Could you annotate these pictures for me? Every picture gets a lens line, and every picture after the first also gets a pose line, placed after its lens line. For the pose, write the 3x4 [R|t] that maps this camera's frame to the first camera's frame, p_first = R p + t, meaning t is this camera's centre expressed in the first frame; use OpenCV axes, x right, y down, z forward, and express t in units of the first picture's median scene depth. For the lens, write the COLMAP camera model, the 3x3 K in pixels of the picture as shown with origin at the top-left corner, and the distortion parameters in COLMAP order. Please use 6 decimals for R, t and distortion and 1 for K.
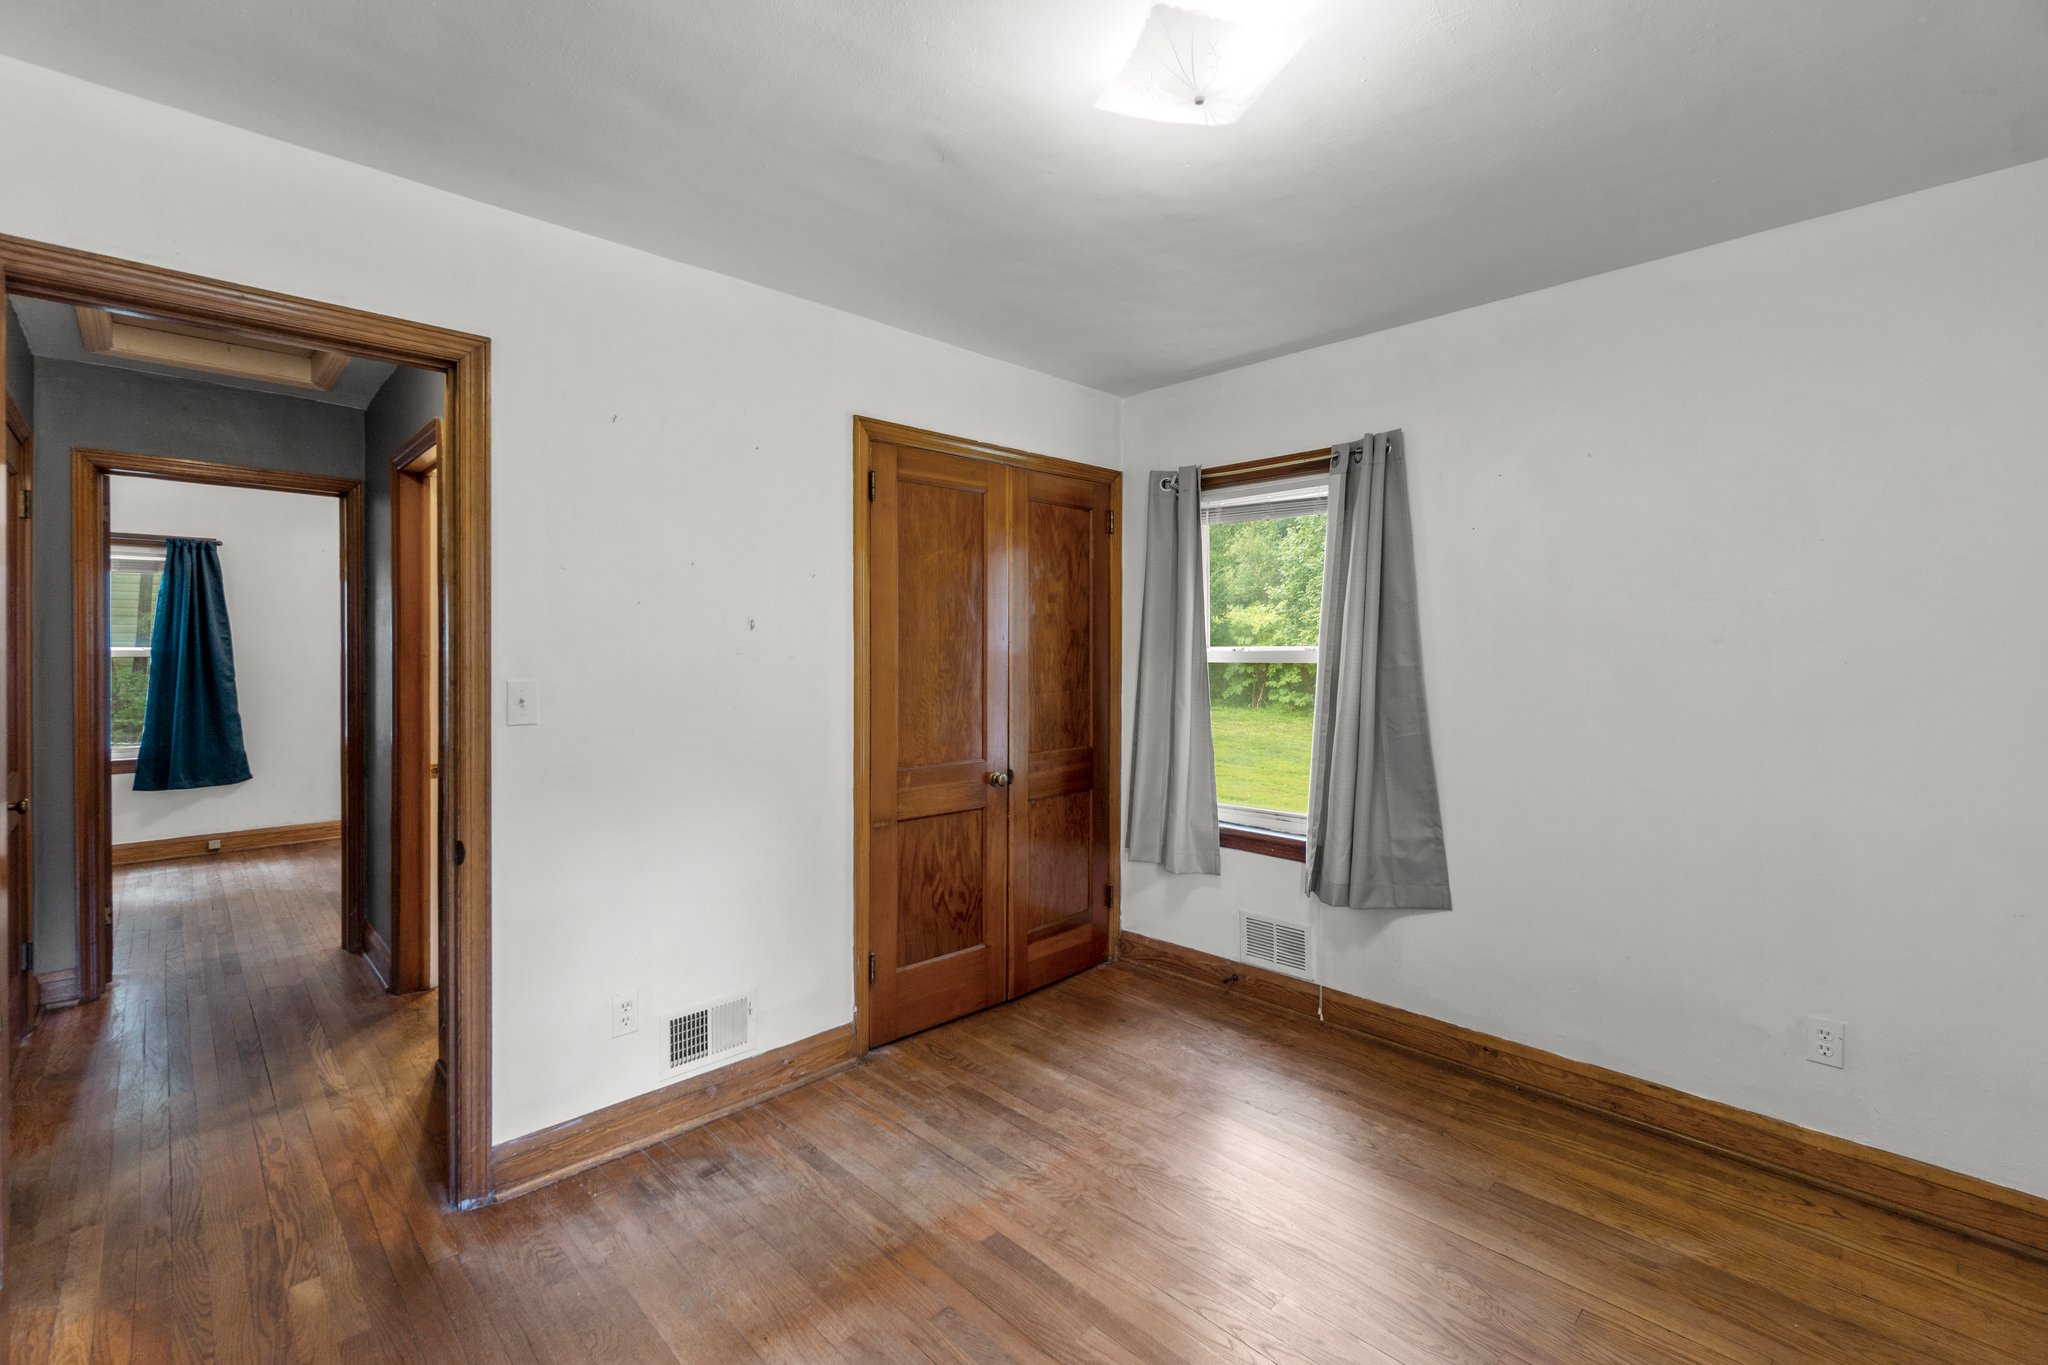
lens RADIAL K [[889.4, 0, 1023.8], [0, 889.4, 665.6], [0, 0, 1]] dist [-0.000413, 0.000082]
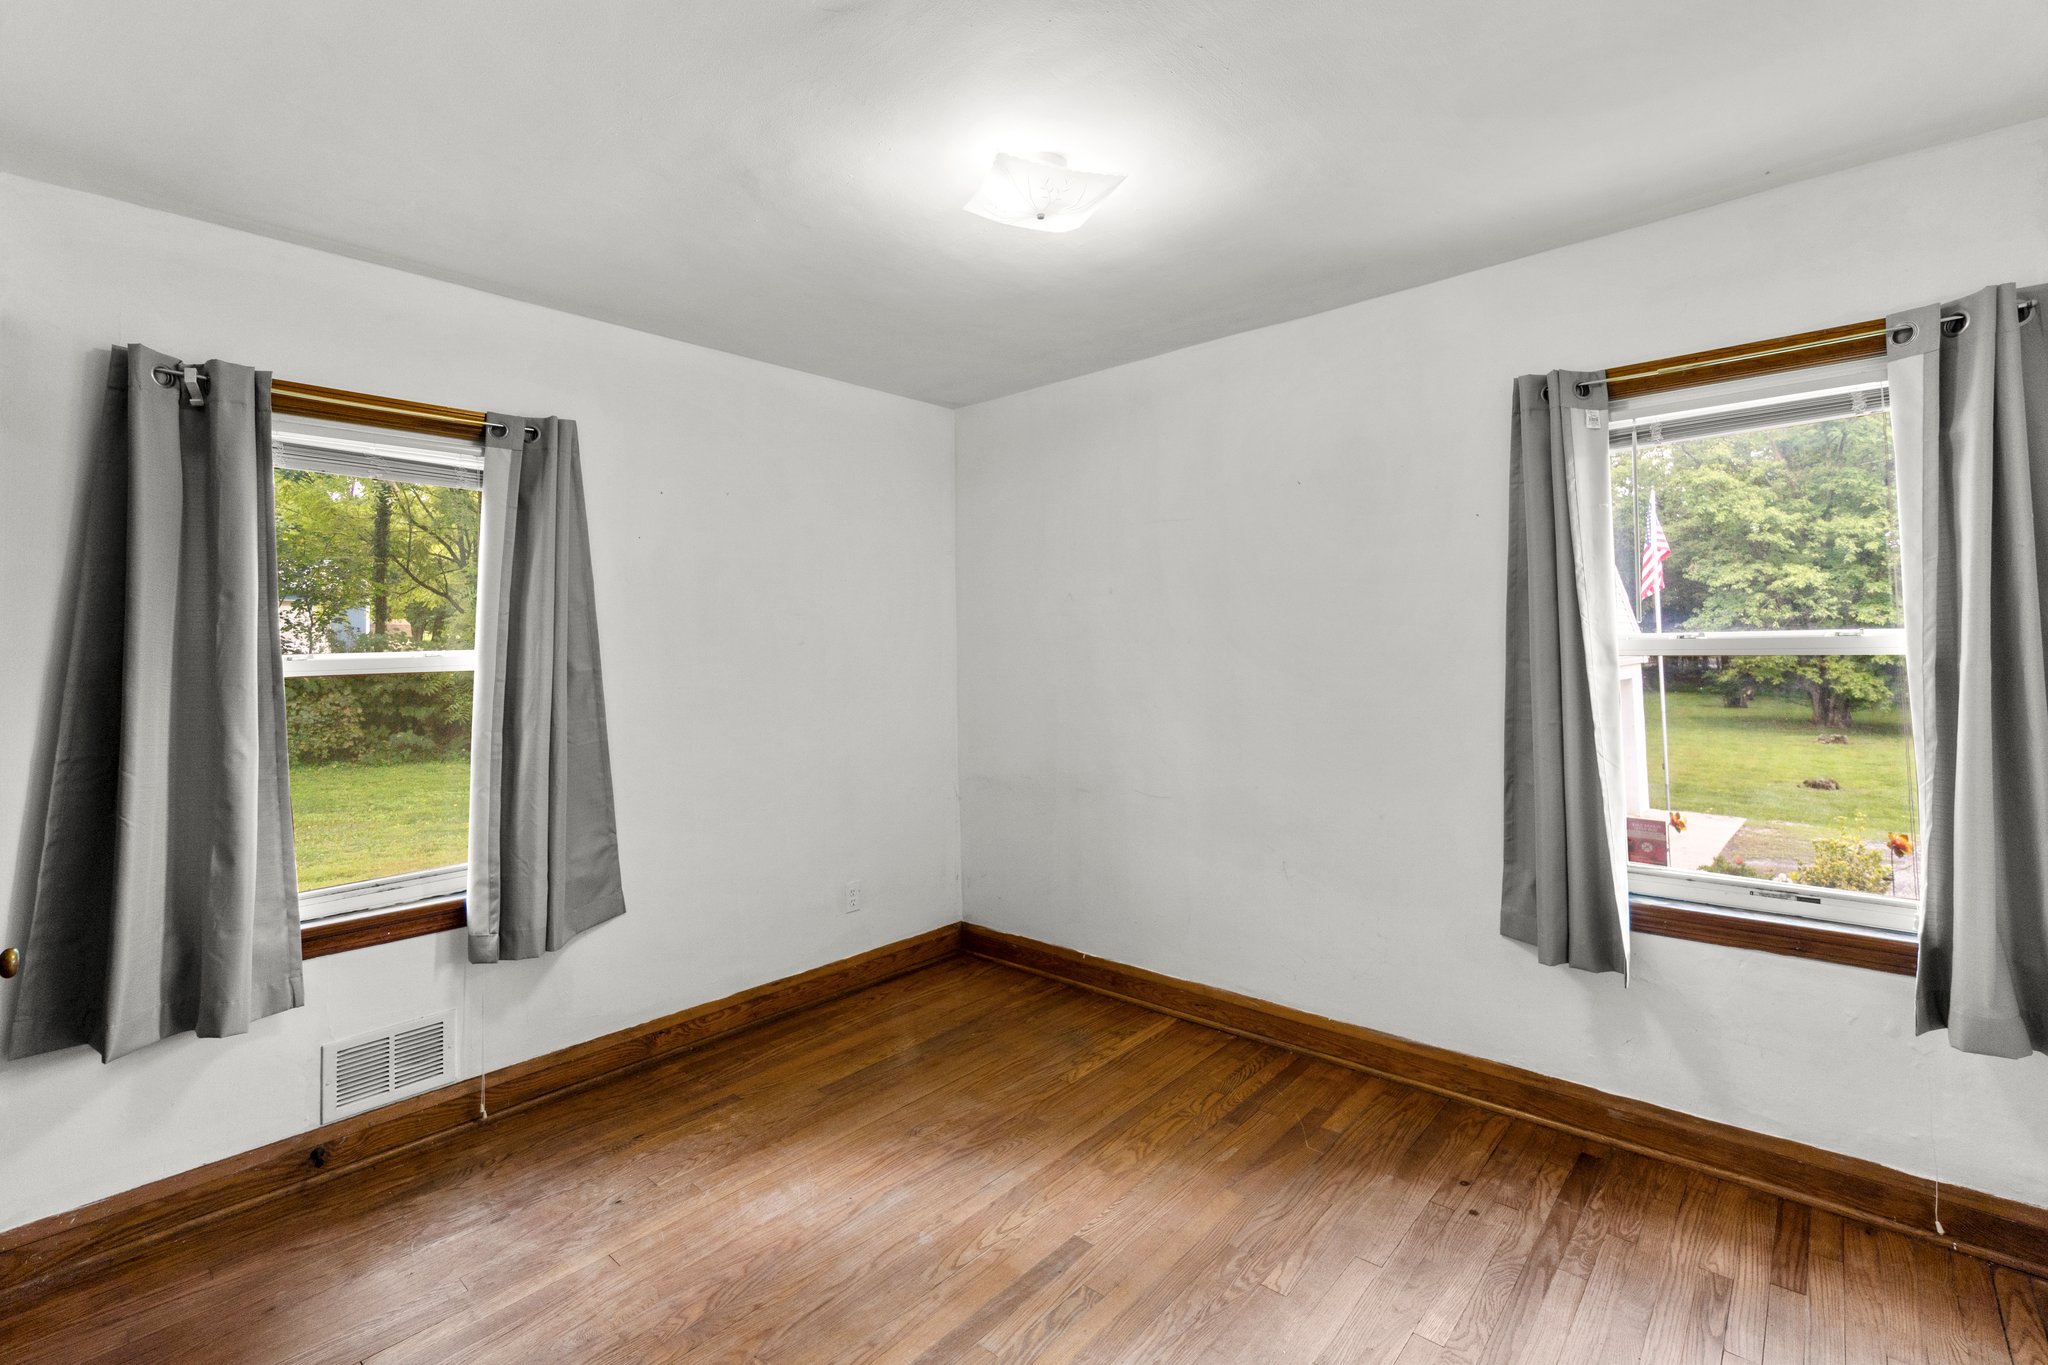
lens RADIAL K [[905.3, 0, 1023.9], [0, 905.3, 609.7], [0, 0, 1]] dist [-0.001253, -0.000084]
pose [[-0.060756, 0.042683, 0.997240, -0.571414], [0.036875, 0.998499, -0.040491, -0.007991], [-0.997471, 0.034313, -0.062239, 0.598054]]
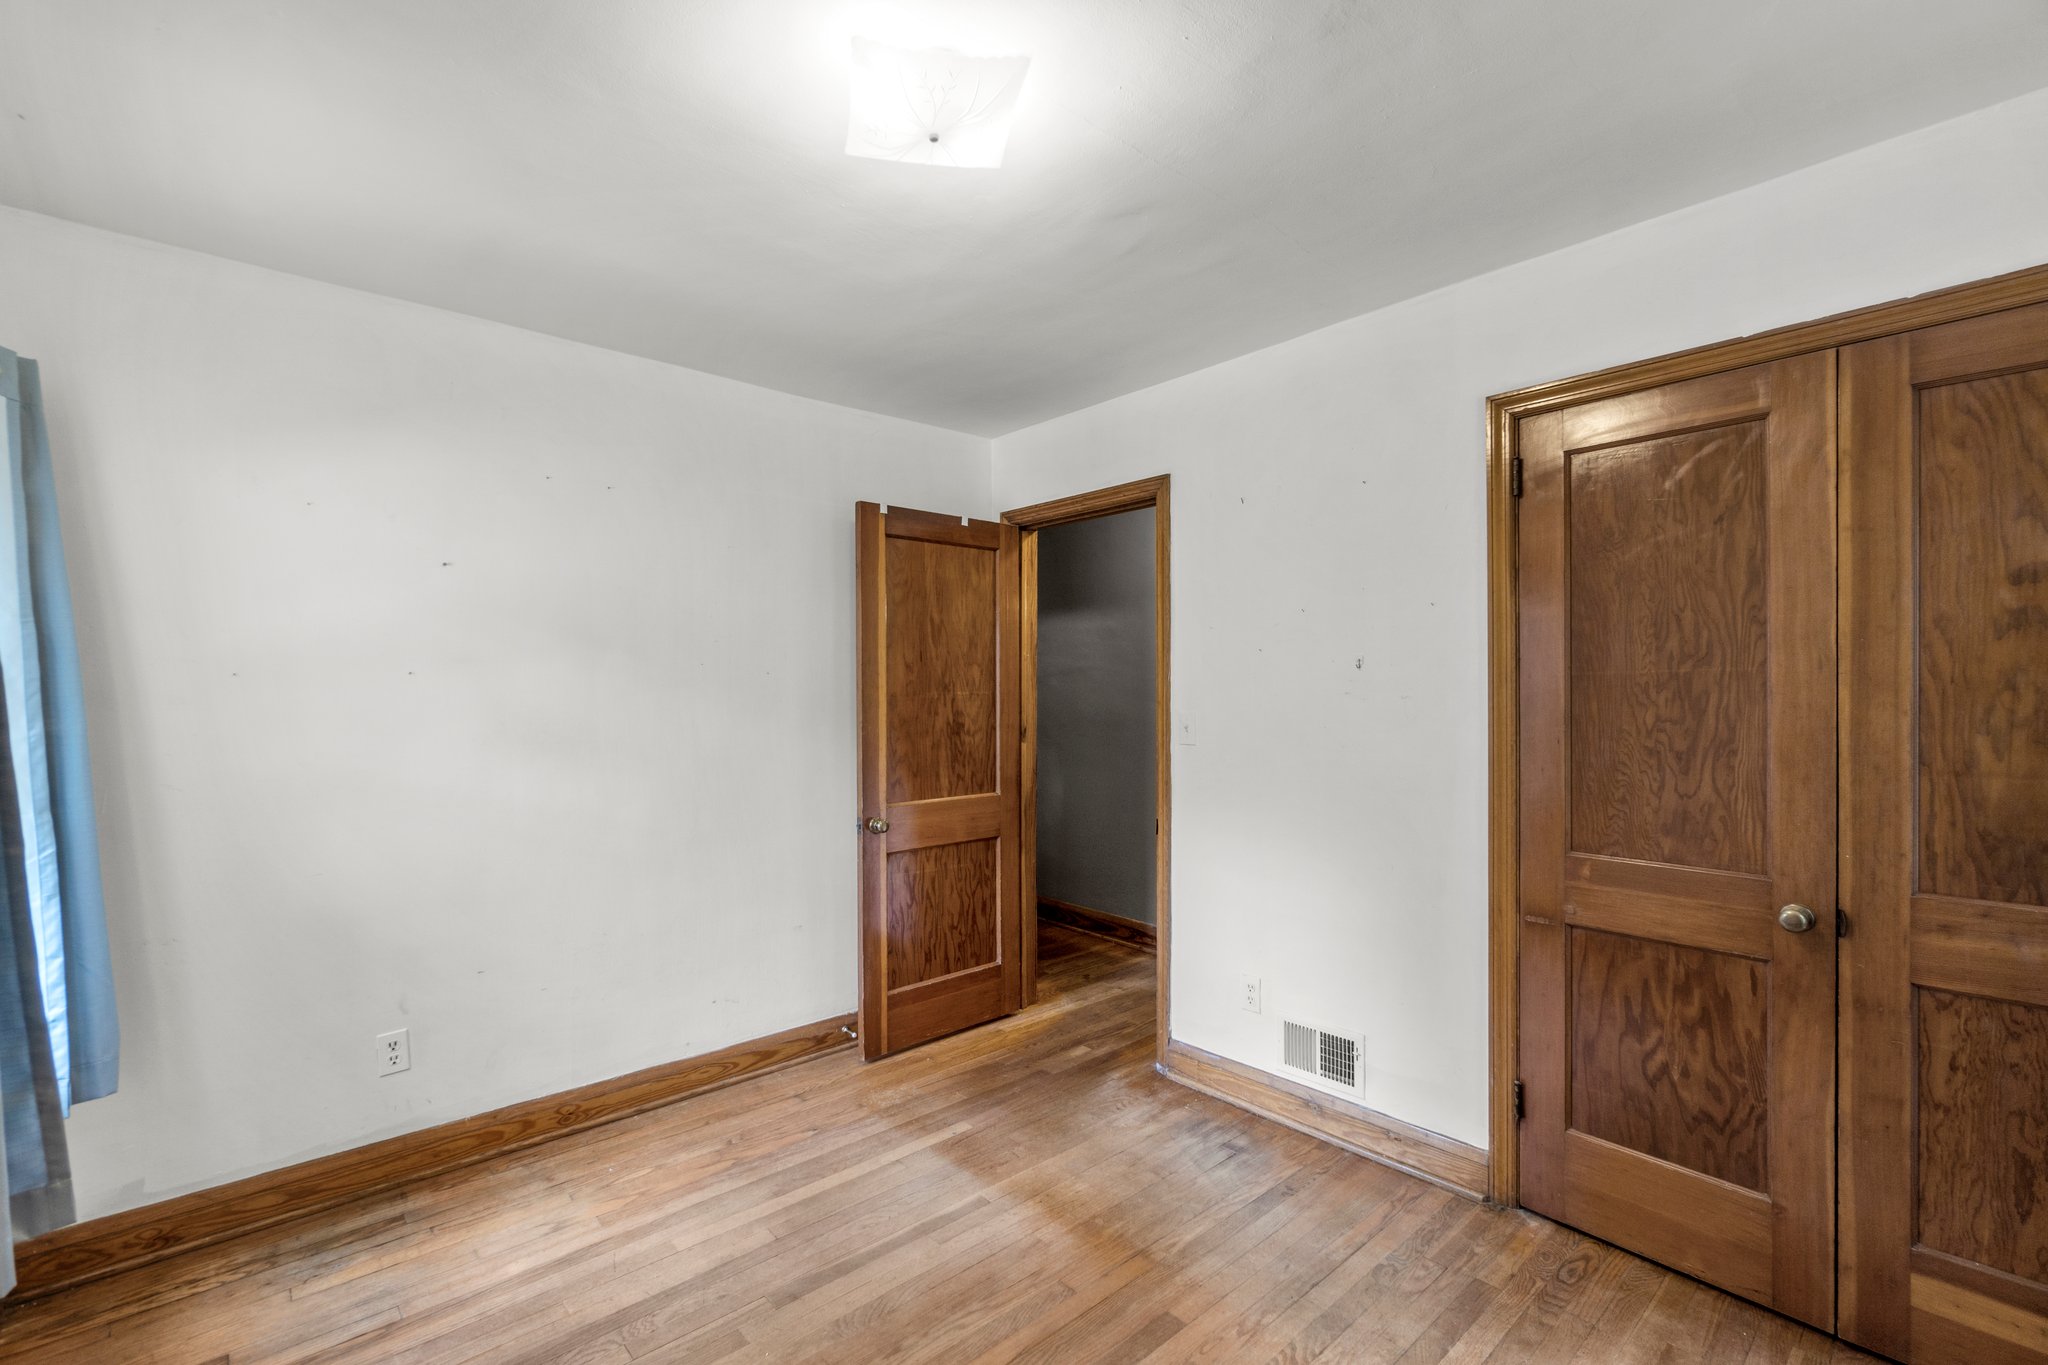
lens RADIAL K [[899.9, 0, 1024.2], [0, 899.9, 693.3], [0, 0, 1]] dist [-0.000298, -0.000069]
pose [[-0.037968, 0.002404, -0.999276, 0.645080], [-0.019800, 0.999799, 0.003157, -0.008137], [0.999083, 0.019905, -0.037913, 0.613125]]
